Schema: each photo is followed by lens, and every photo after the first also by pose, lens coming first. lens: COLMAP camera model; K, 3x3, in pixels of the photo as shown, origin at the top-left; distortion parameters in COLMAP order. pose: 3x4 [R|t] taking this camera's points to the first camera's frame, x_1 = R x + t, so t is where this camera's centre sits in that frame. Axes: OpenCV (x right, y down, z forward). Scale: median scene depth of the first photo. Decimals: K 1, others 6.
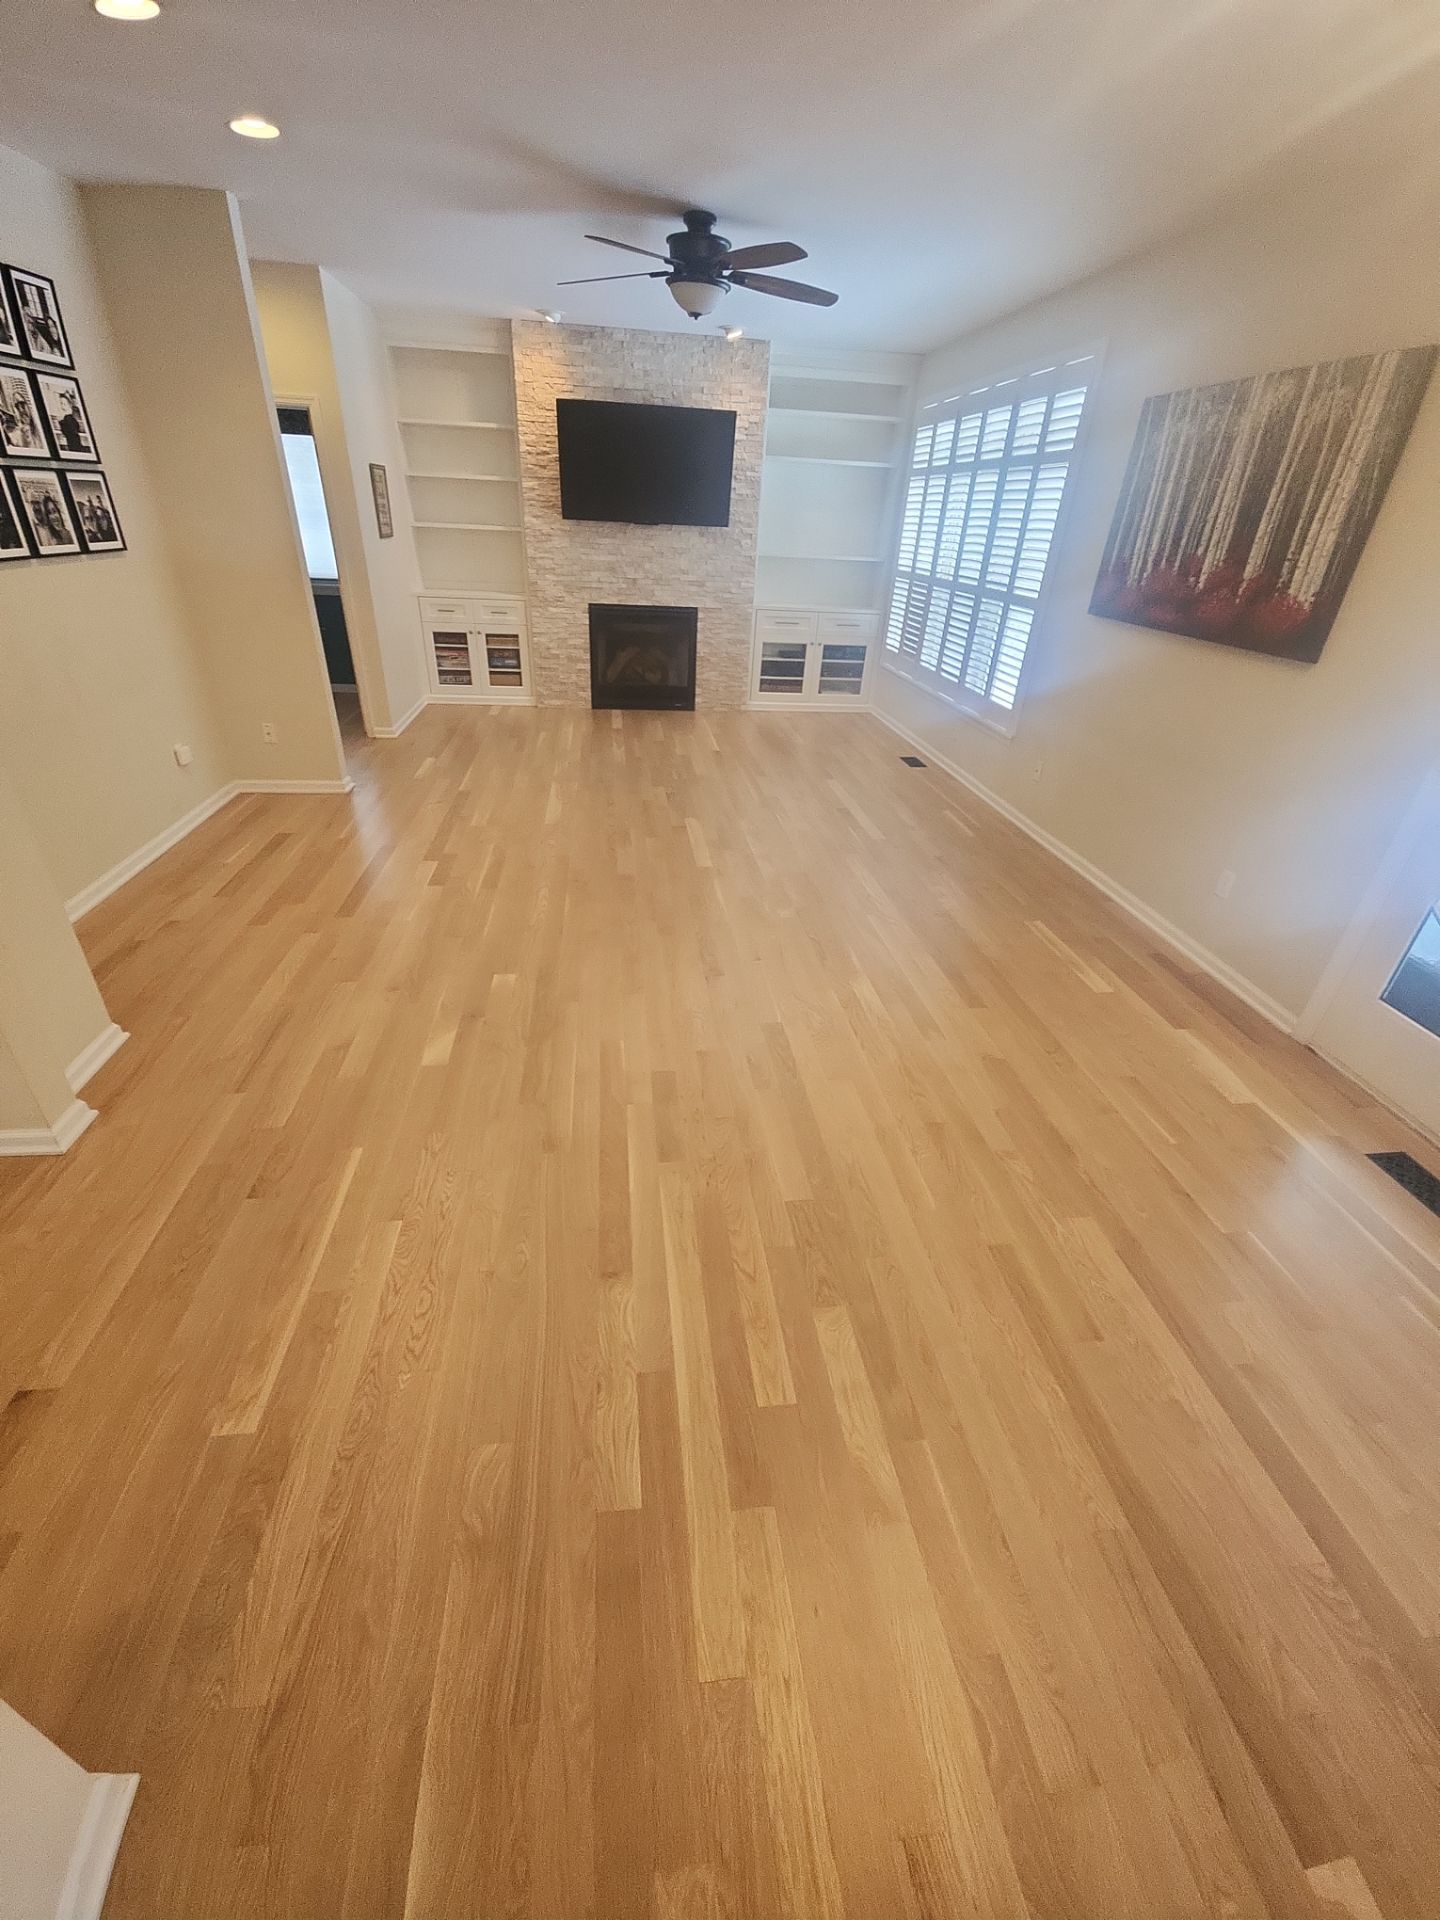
lens RADIAL K [[776.9, 0, 715.3], [0, 776.9, 971.8], [0, 0, 1]] dist [0.002399, -0.002381]
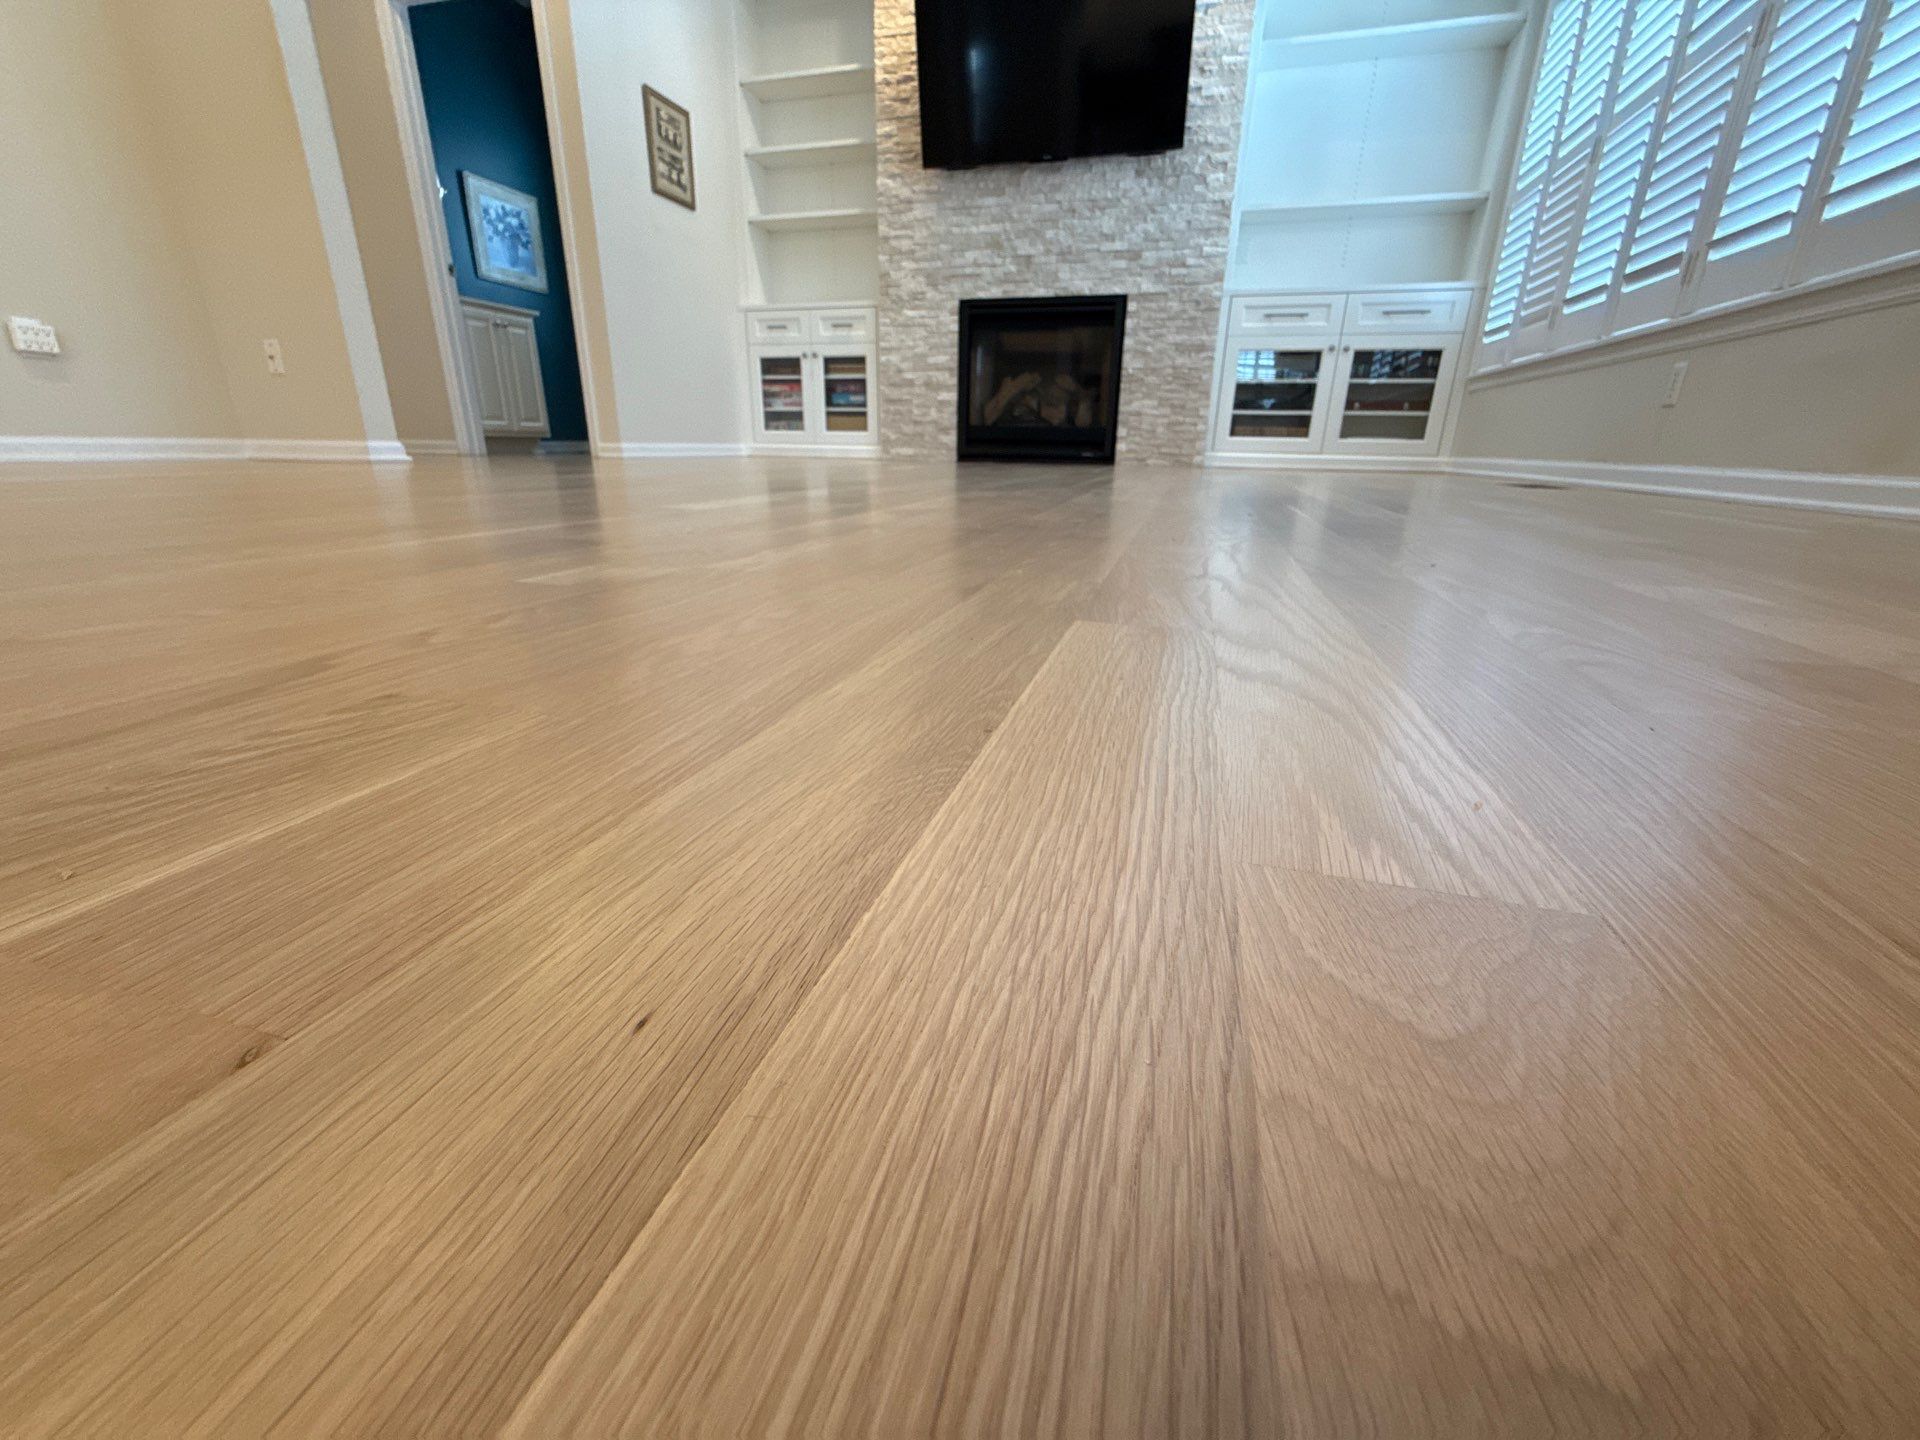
lens RADIAL K [[769.6, 0, 959.1], [0, 769.6, 719.6], [0, 0, 1]] dist [-0.003977, 0.000501]
pose [[0.918618, 0.101608, -0.381861, 0.180279], [-0.175709, 0.970613, -0.164426, -0.025065], [0.353932, 0.218141, 0.909476, 0.696008]]
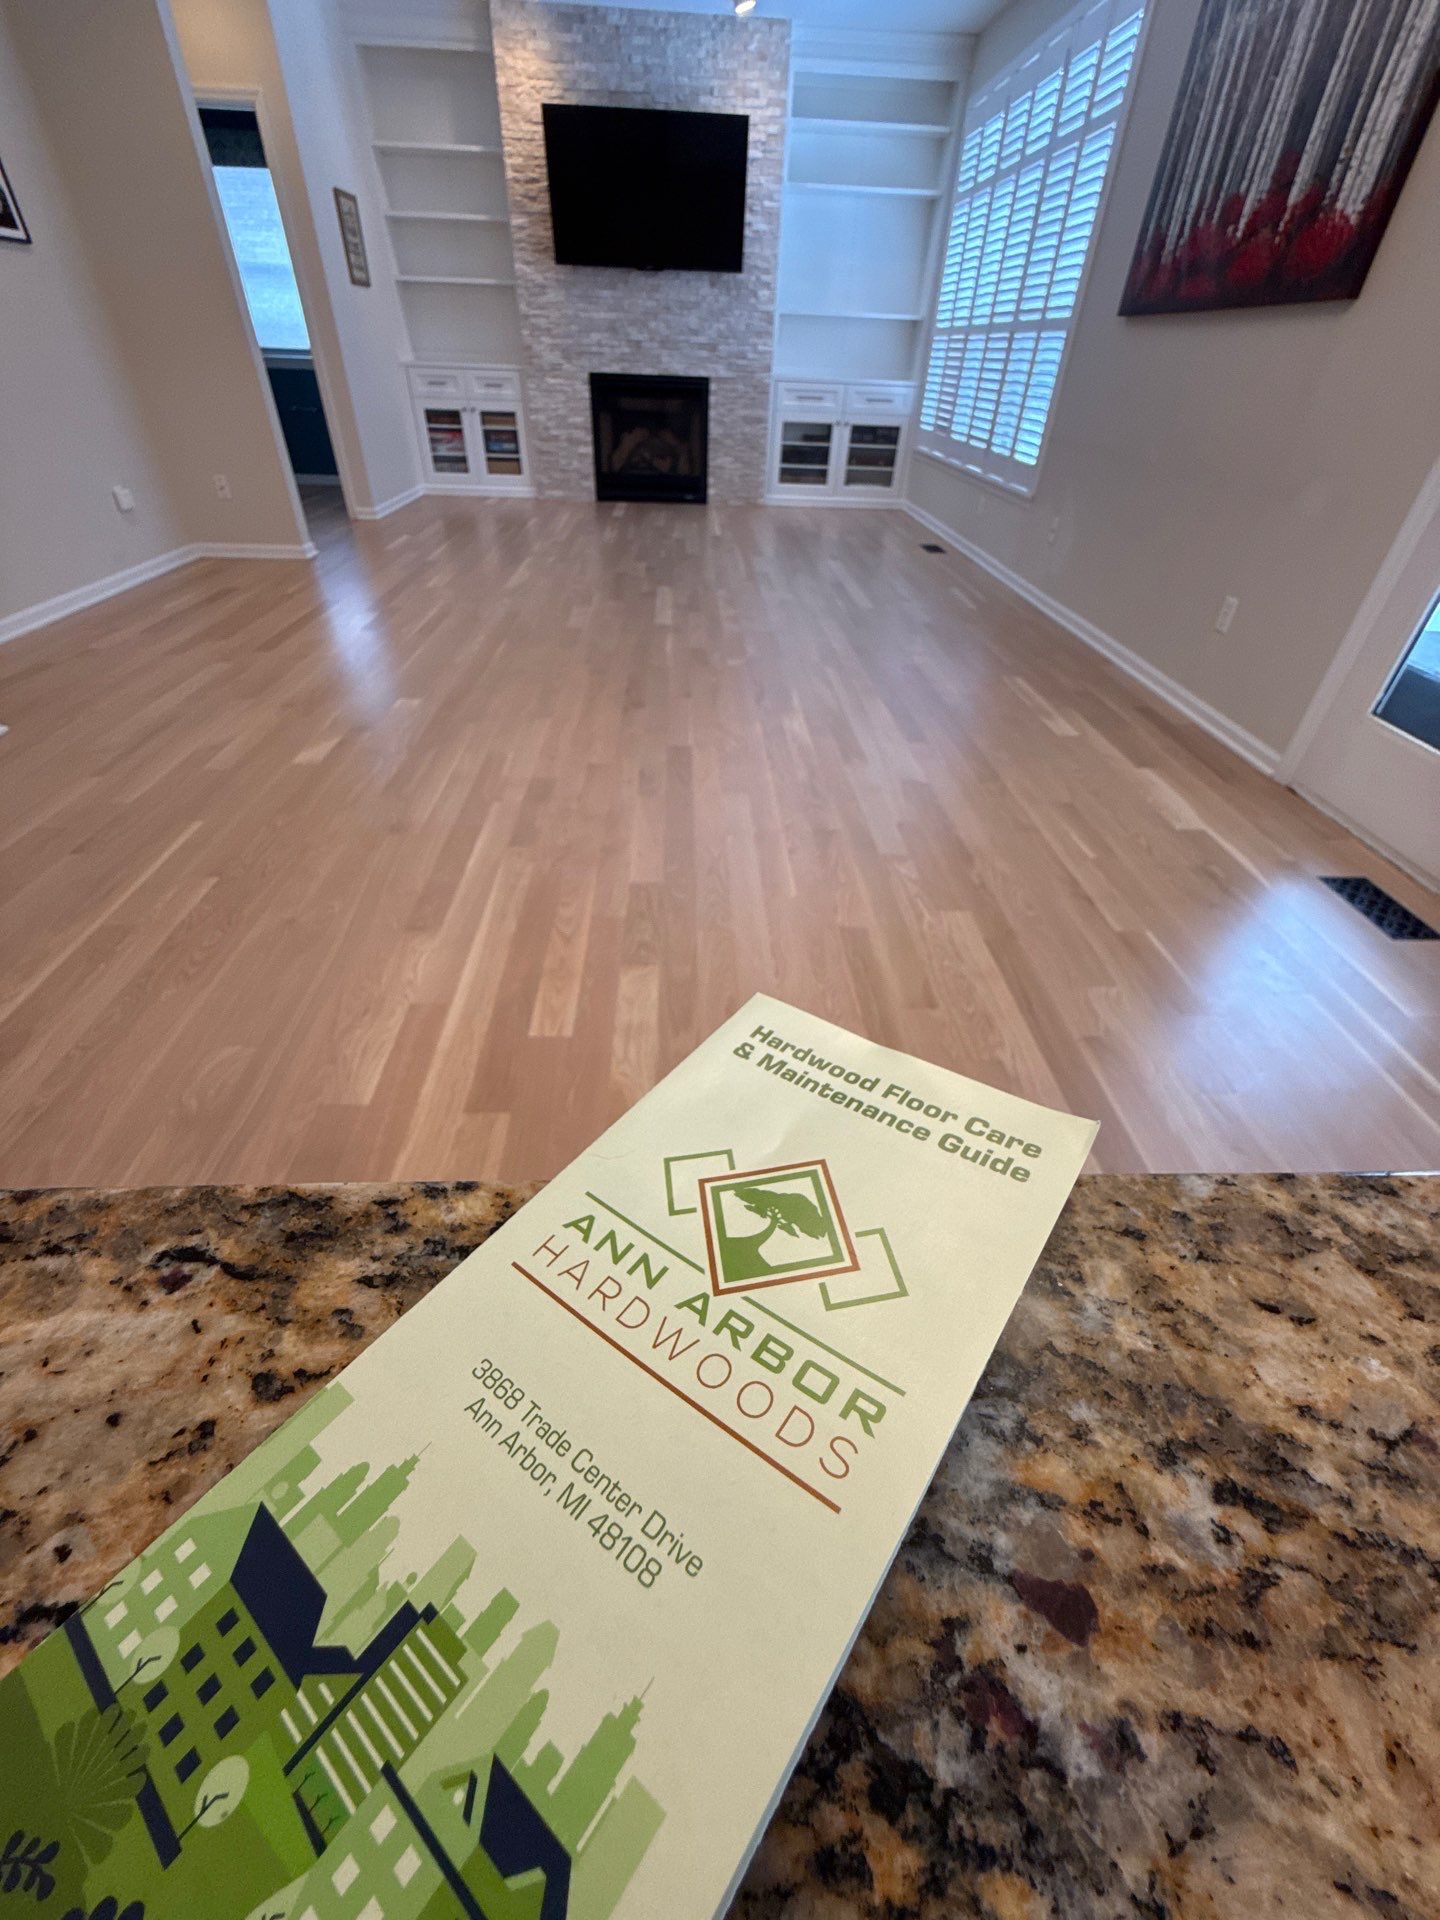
lens RADIAL K [[769.6, 0, 721.7], [0, 769.6, 959.3], [0, 0, 1]] dist [-0.003977, 0.000501]
pose [[0.996740, 0.038389, -0.070967, 0.119776], [-0.028451, 0.990287, 0.136099, 0.116547], [0.075502, -0.133636, 0.988150, 0.043499]]
